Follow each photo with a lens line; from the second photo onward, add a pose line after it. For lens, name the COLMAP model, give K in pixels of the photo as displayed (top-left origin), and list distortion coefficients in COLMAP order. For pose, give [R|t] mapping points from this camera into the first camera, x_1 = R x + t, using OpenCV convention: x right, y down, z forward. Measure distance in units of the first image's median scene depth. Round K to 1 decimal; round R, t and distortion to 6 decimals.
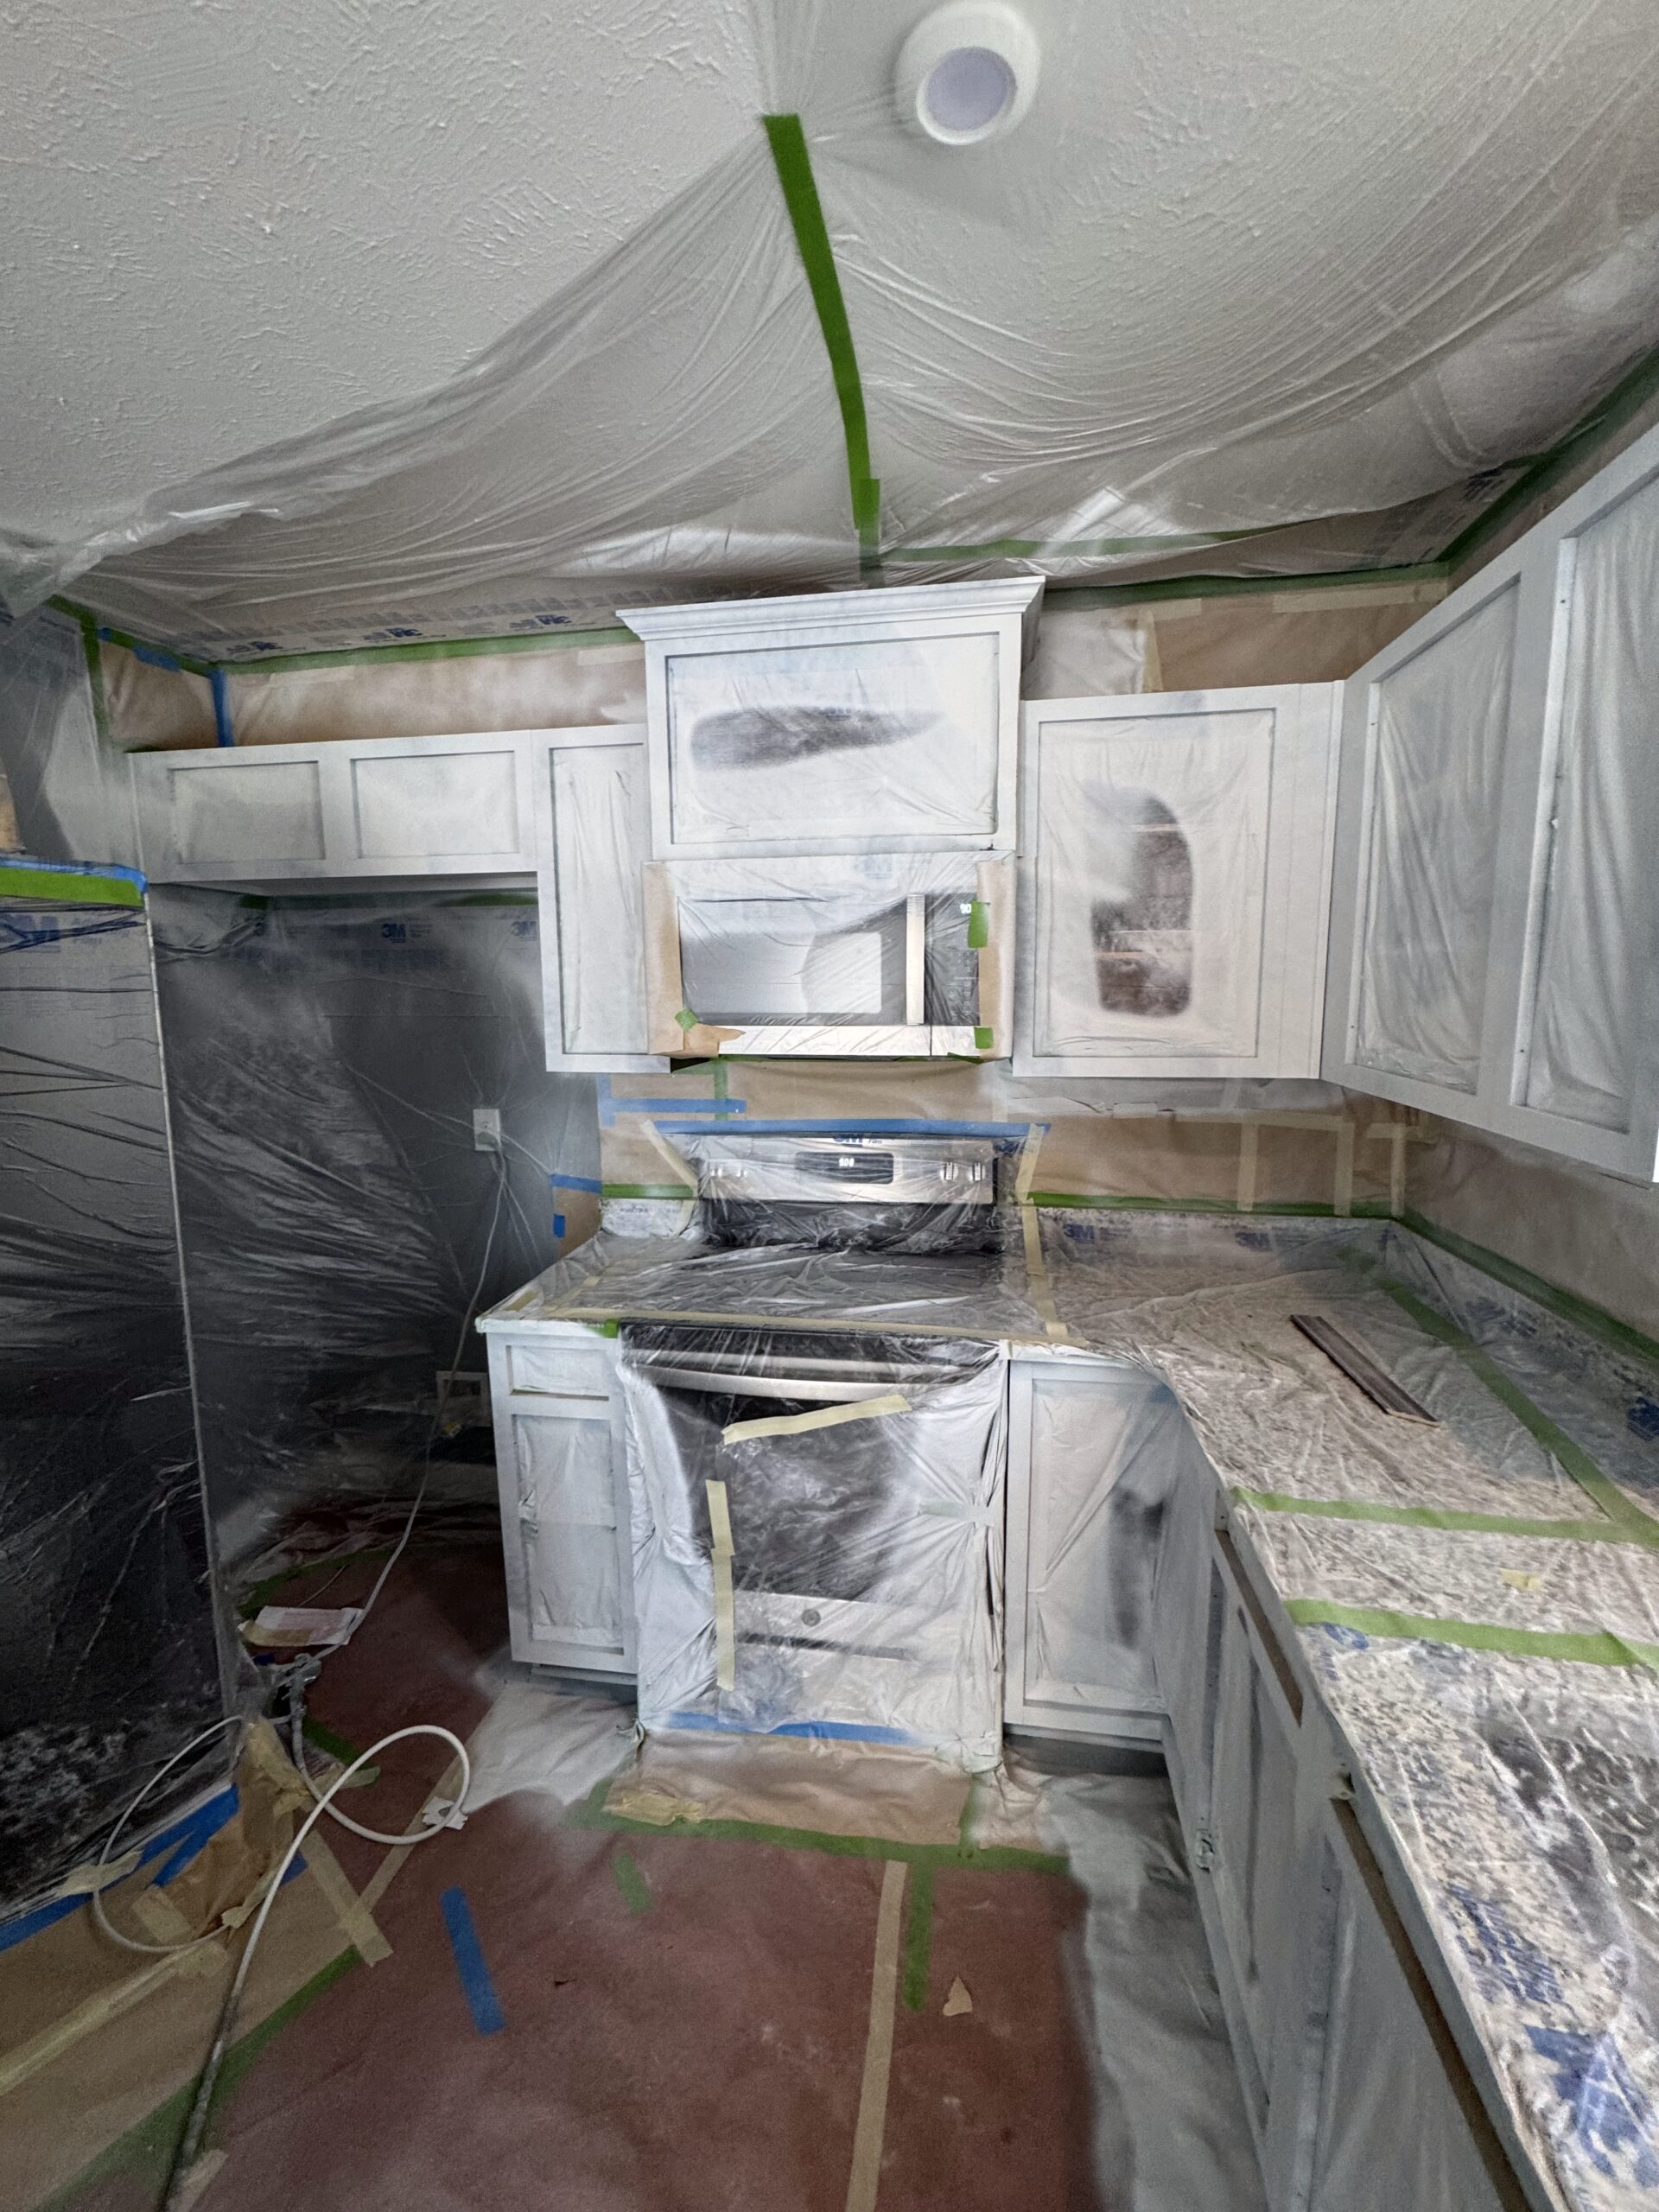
lens RADIAL K [[879.4, 0, 833.8], [0, 879.4, 1104.9], [0, 0, 1]] dist [-0.005576, 0.000518]
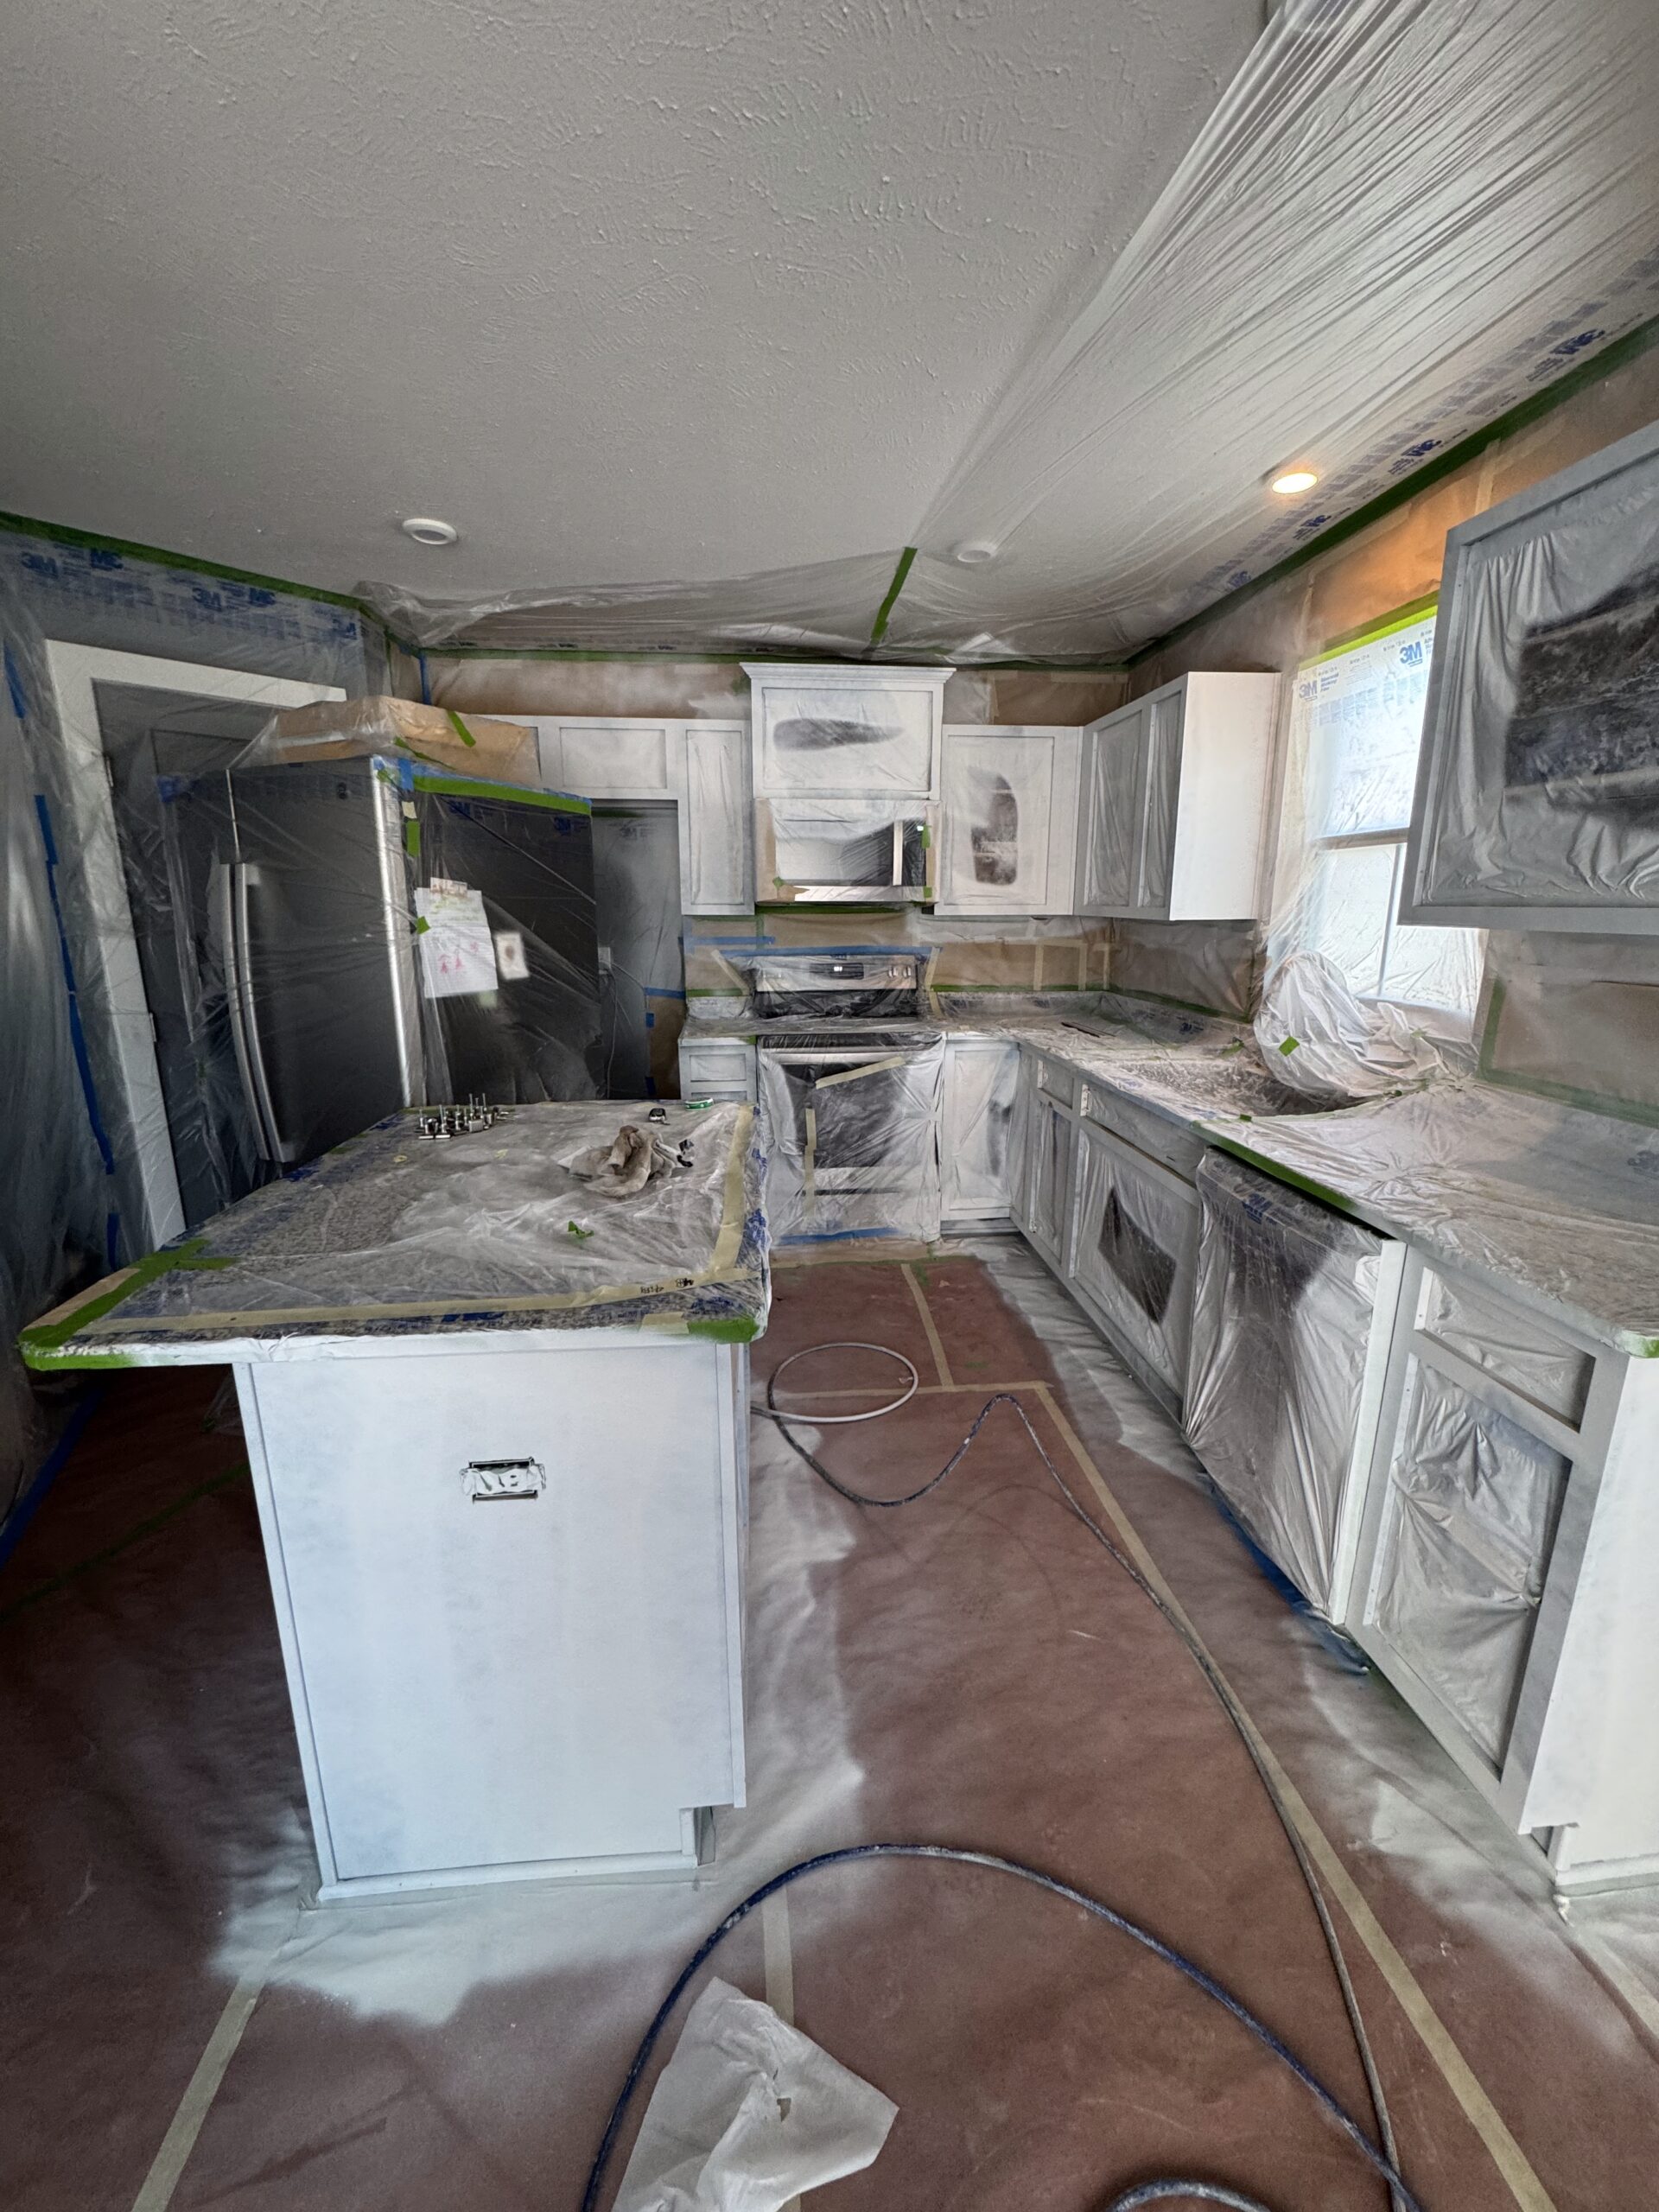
lens RADIAL K [[879.4, 0, 832.0], [0, 879.4, 1104.7], [0, 0, 1]] dist [-0.005576, 0.000518]
pose [[0.967150, -0.047711, 0.249688, -0.571703], [0.026213, 0.995711, 0.088727, 0.225604], [-0.252850, -0.079268, 0.964253, -0.954343]]
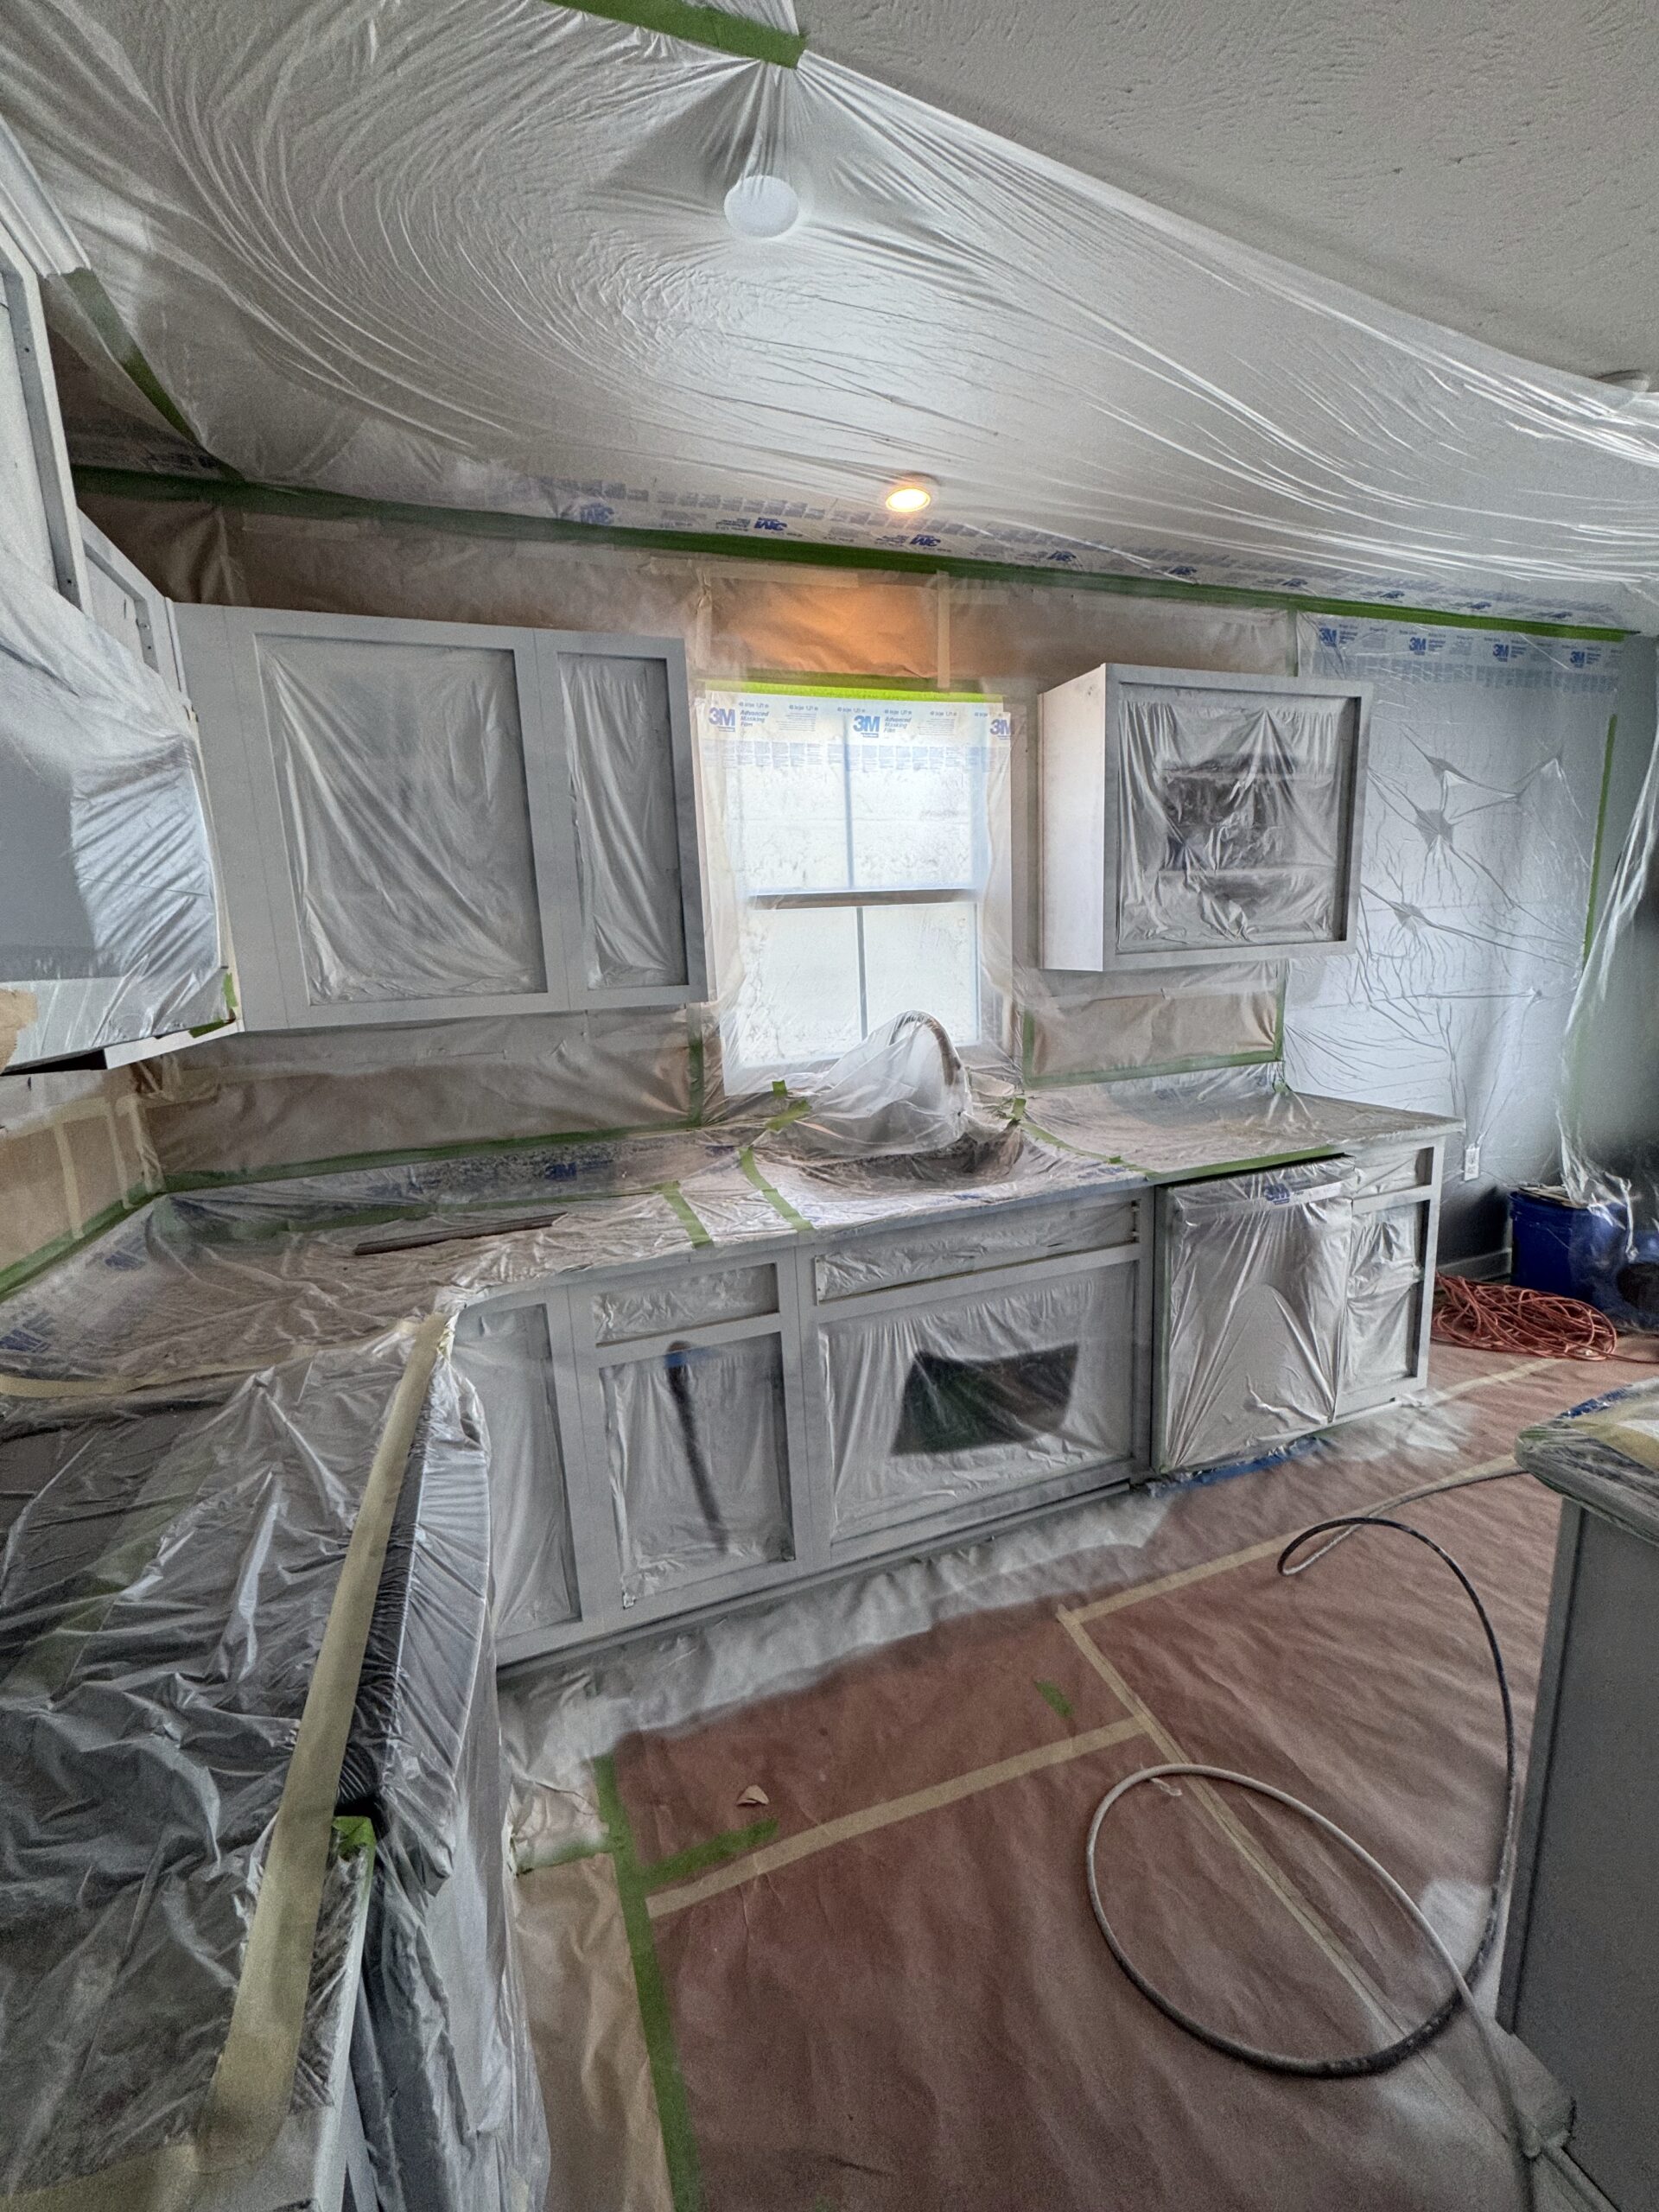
lens RADIAL K [[879.4, 0, 832.9], [0, 879.4, 1105.5], [0, 0, 1]] dist [-0.005576, 0.000518]
pose [[-0.493223, -0.125666, 0.860778, -0.591236], [0.172473, 0.955740, 0.238356, -0.068296], [-0.852634, 0.266024, -0.449719, 0.900703]]
